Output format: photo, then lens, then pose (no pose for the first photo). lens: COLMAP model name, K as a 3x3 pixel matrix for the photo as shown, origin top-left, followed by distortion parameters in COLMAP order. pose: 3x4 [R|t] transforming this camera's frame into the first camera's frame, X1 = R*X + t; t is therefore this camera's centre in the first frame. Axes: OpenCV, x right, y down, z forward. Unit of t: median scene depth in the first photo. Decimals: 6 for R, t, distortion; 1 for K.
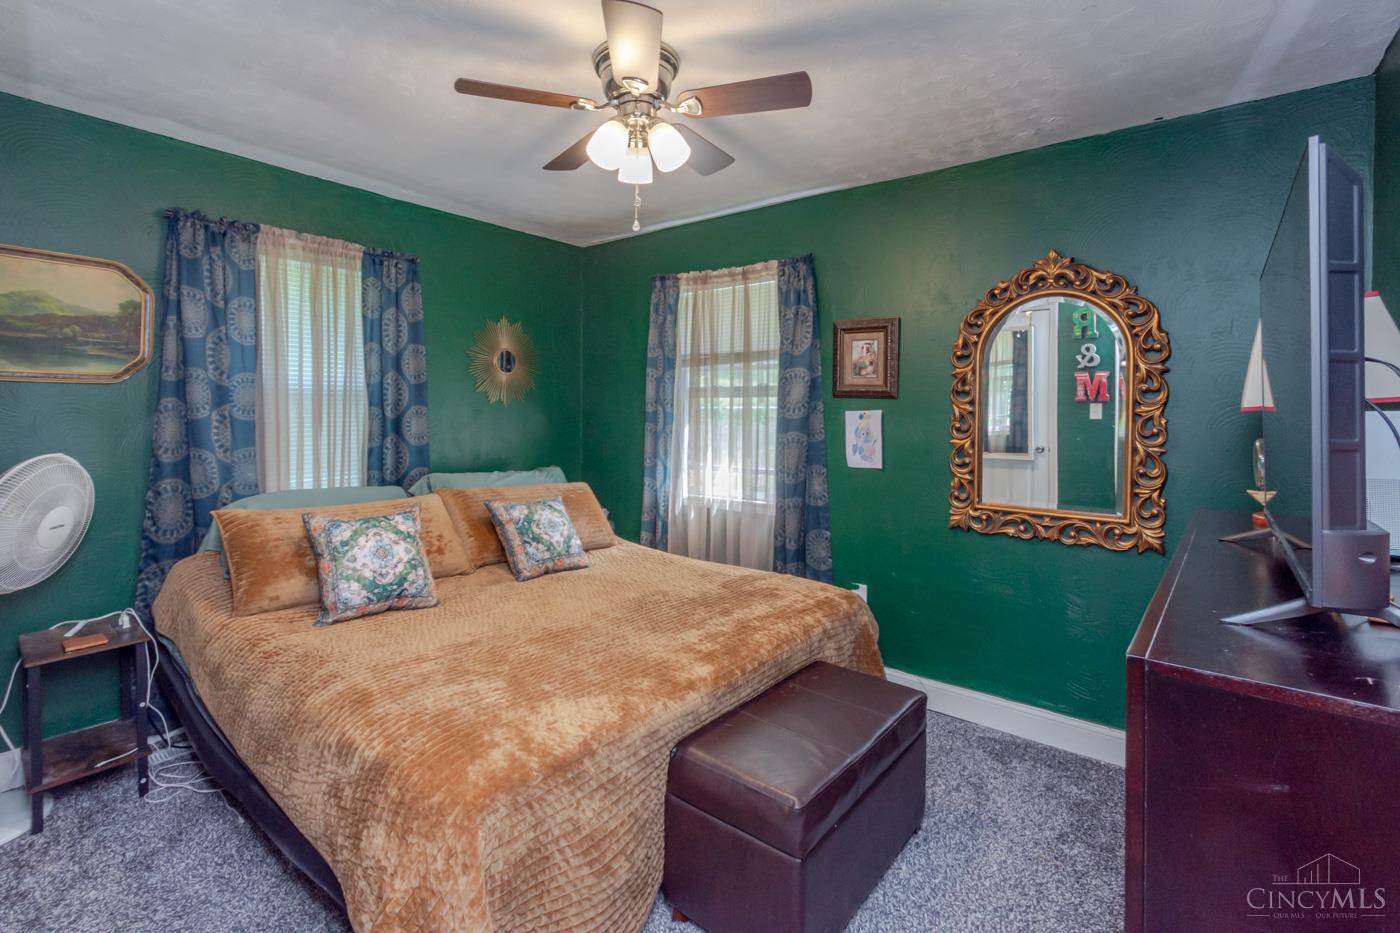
lens RADIAL K [[630.2, 0, 686.9], [0, 630.2, 451.4], [0, 0, 1]] dist [0.004560, 0.000068]
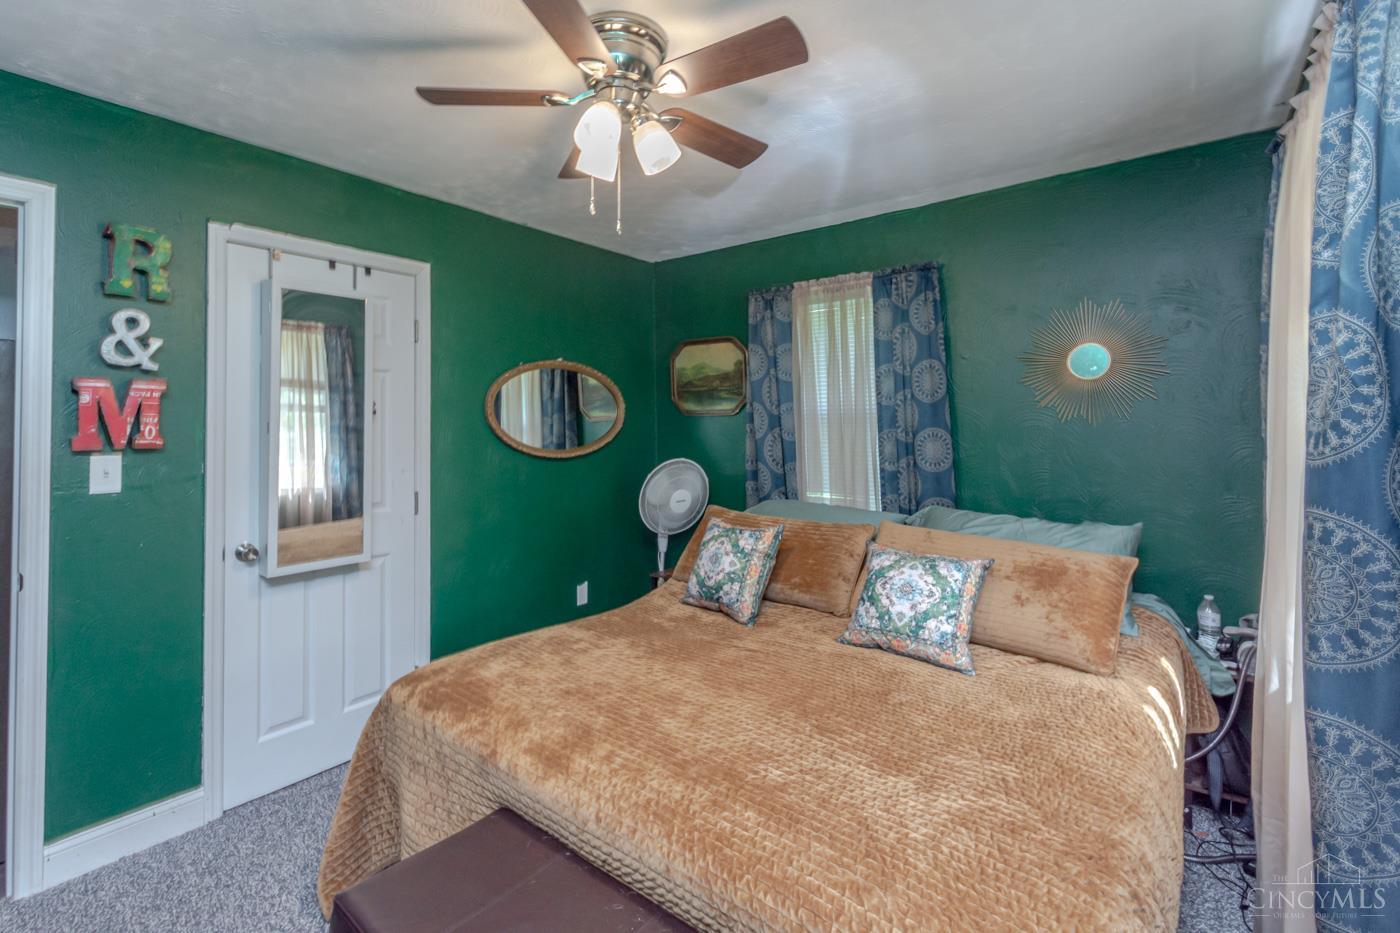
lens RADIAL K [[631.7, 0, 700.1], [0, 631.7, 435.2], [0, 0, 1]] dist [0.000688, 0.000001]
pose [[0.034861, 0.002730, -0.999388, 0.532674], [-0.064757, 0.997901, 0.000467, -0.048079], [0.997292, 0.064701, 0.034965, 0.760775]]
